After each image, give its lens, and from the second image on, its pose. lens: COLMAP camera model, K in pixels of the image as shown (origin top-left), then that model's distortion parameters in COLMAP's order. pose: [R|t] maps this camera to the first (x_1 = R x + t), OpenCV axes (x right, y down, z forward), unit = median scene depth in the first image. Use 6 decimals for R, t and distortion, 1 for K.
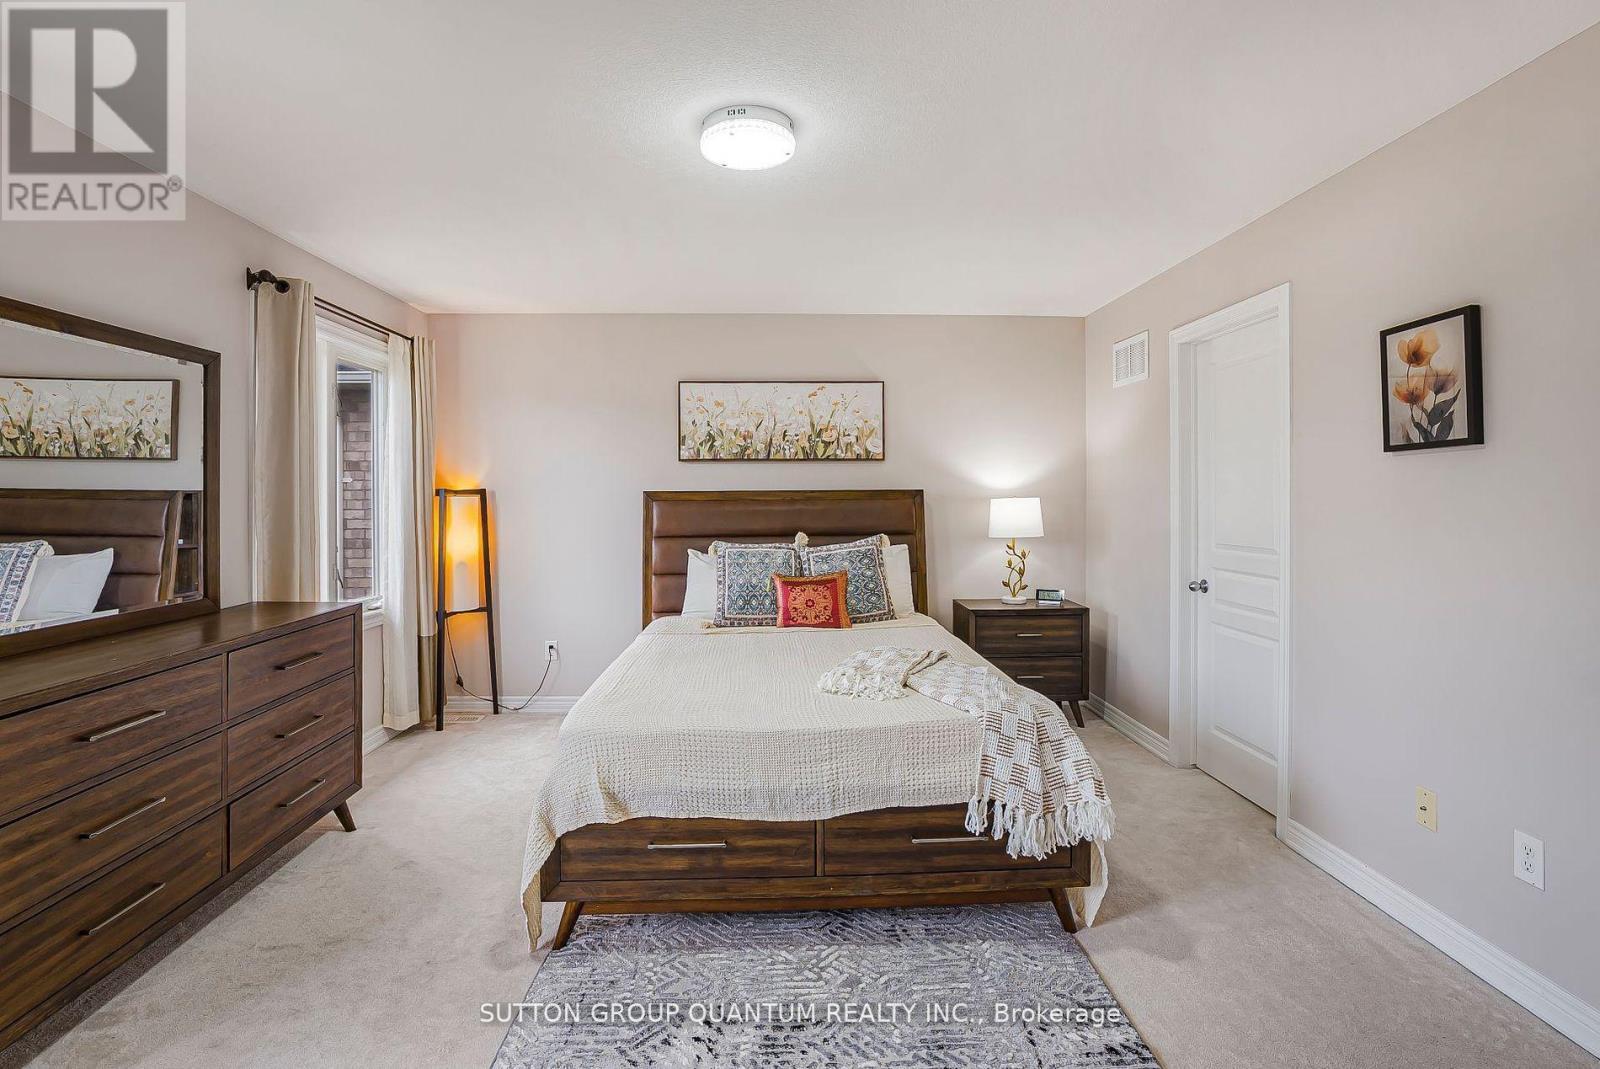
lens RADIAL K [[749.1, 0, 797.9], [0, 749.1, 489.9], [0, 0, 1]] dist [-0.052084, 0.025758]
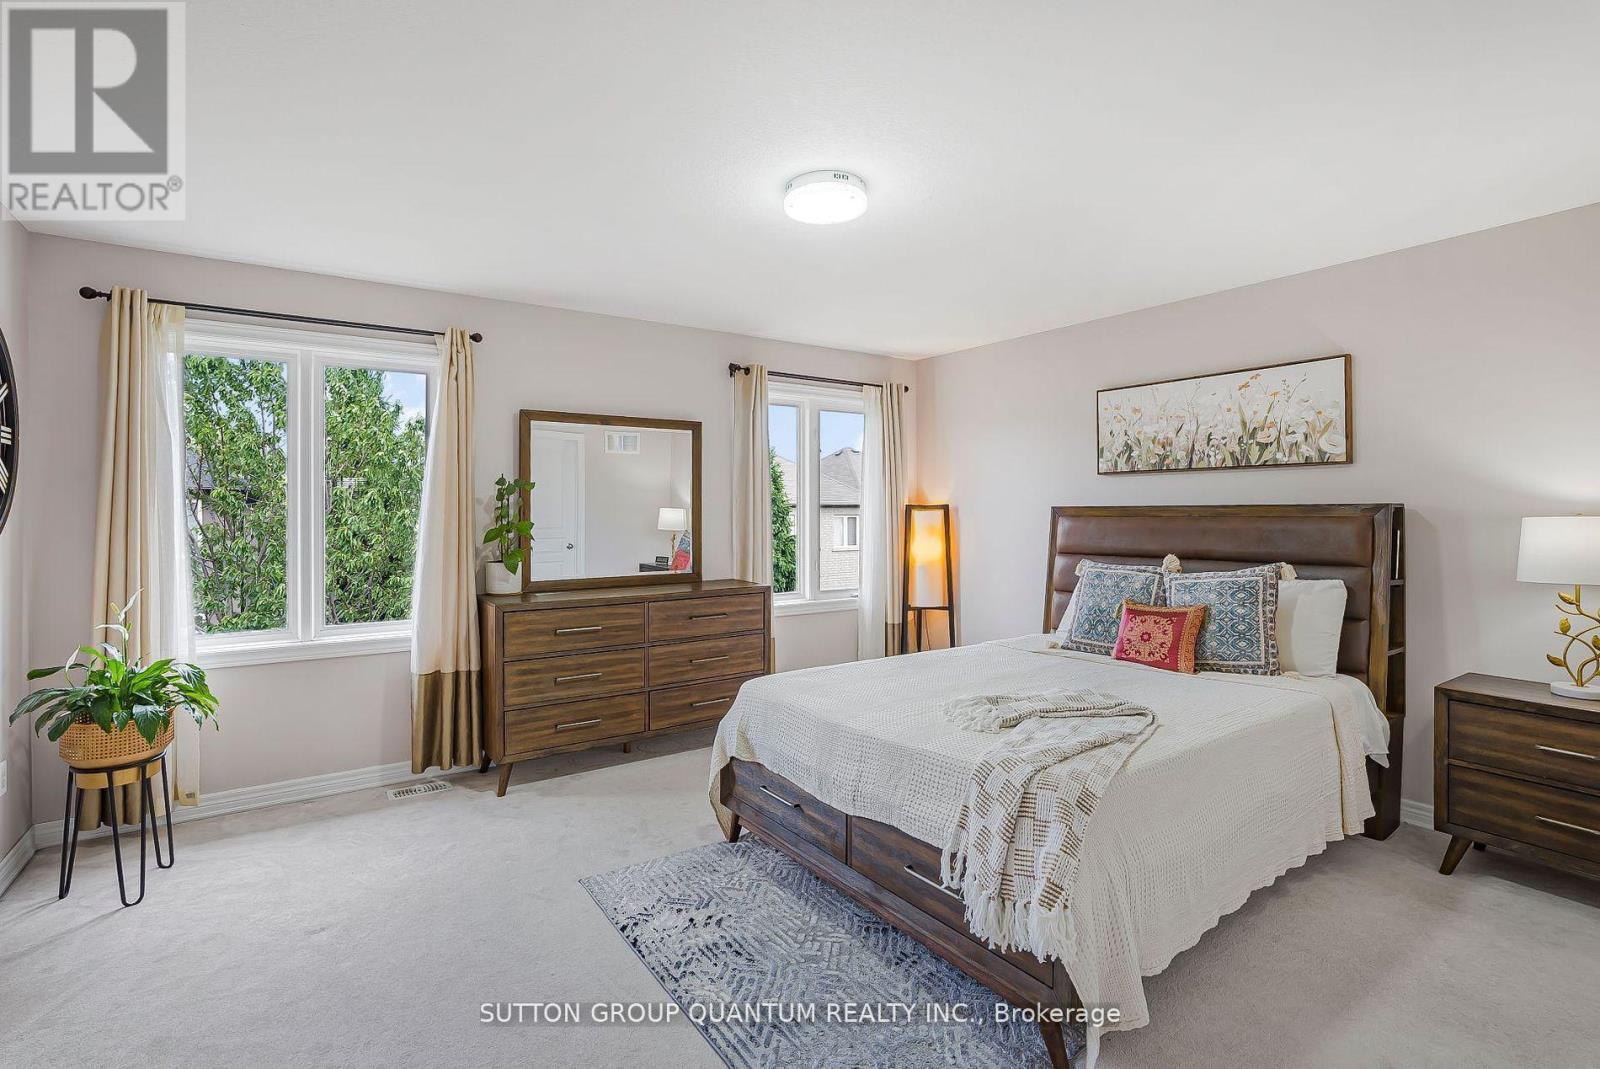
lens RADIAL K [[743.8, 0, 799.9], [0, 743.8, 506.1], [0, 0, 1]] dist [-0.050439, 0.025549]
pose [[0.547813, -0.001894, -0.836599, 0.436635], [0.003882, 0.999992, 0.000278, -0.000283], [0.836592, -0.003400, 0.547816, 0.177235]]
